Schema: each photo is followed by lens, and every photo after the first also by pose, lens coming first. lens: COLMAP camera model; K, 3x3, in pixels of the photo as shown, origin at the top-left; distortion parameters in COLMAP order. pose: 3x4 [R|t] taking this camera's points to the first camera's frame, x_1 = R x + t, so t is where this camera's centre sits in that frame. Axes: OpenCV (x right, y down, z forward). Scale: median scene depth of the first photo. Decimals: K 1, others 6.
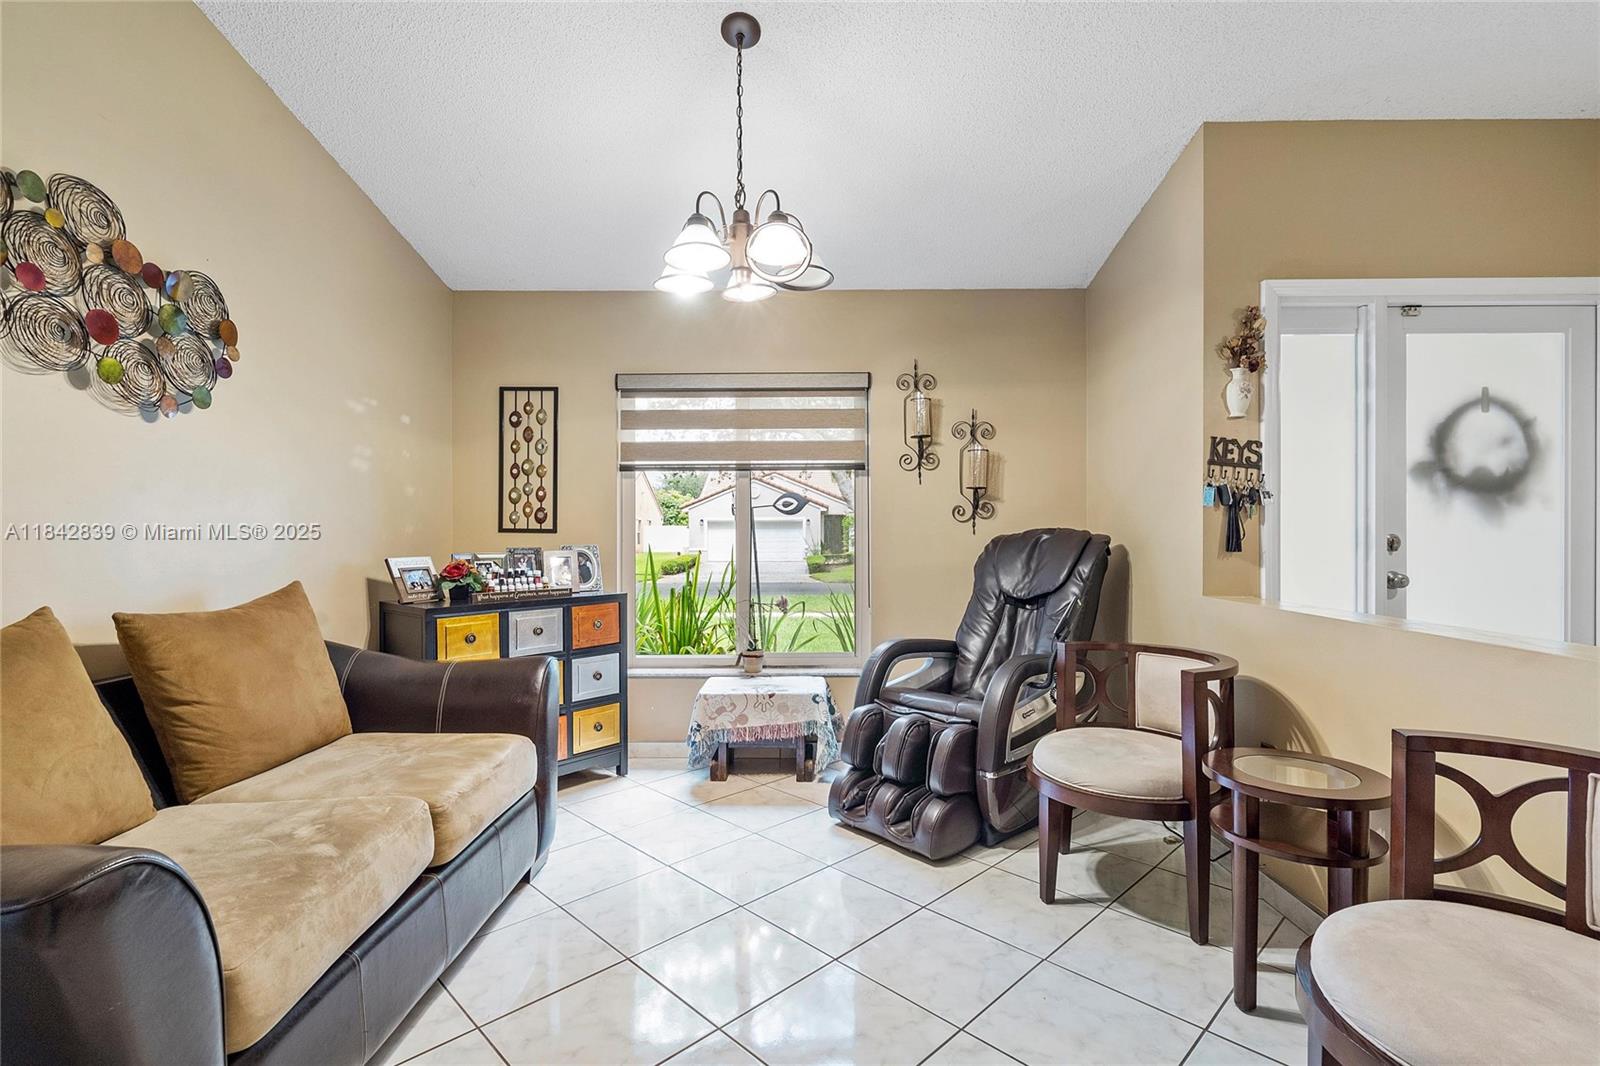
lens RADIAL K [[749.9, 0, 802.8], [0, 749.9, 547.3], [0, 0, 1]] dist [0.001804, 0.000936]
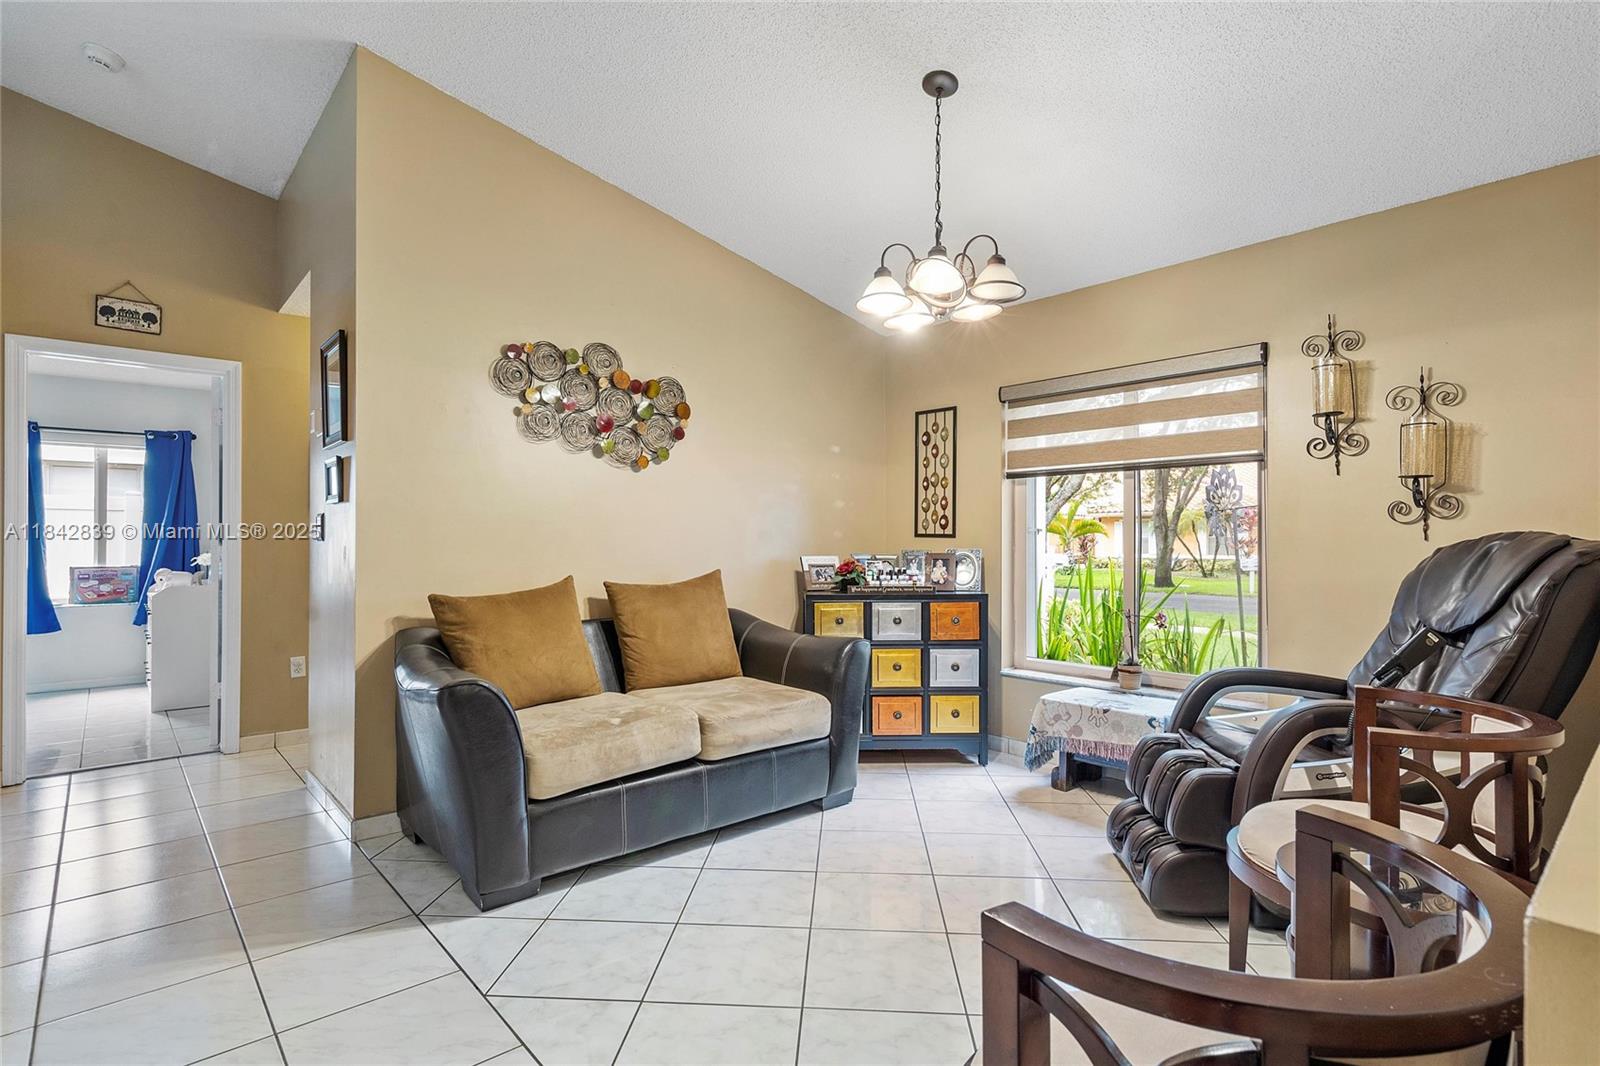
lens RADIAL K [[813.5, 0, 799.6], [0, 813.5, 555.8], [0, 0, 1]] dist [-0.002871, -0.000218]
pose [[0.656055, 0.018467, -0.754487, 0.438410], [-0.016240, 0.999815, 0.010351, -0.001165], [0.754539, 0.005462, 0.656233, 0.037938]]
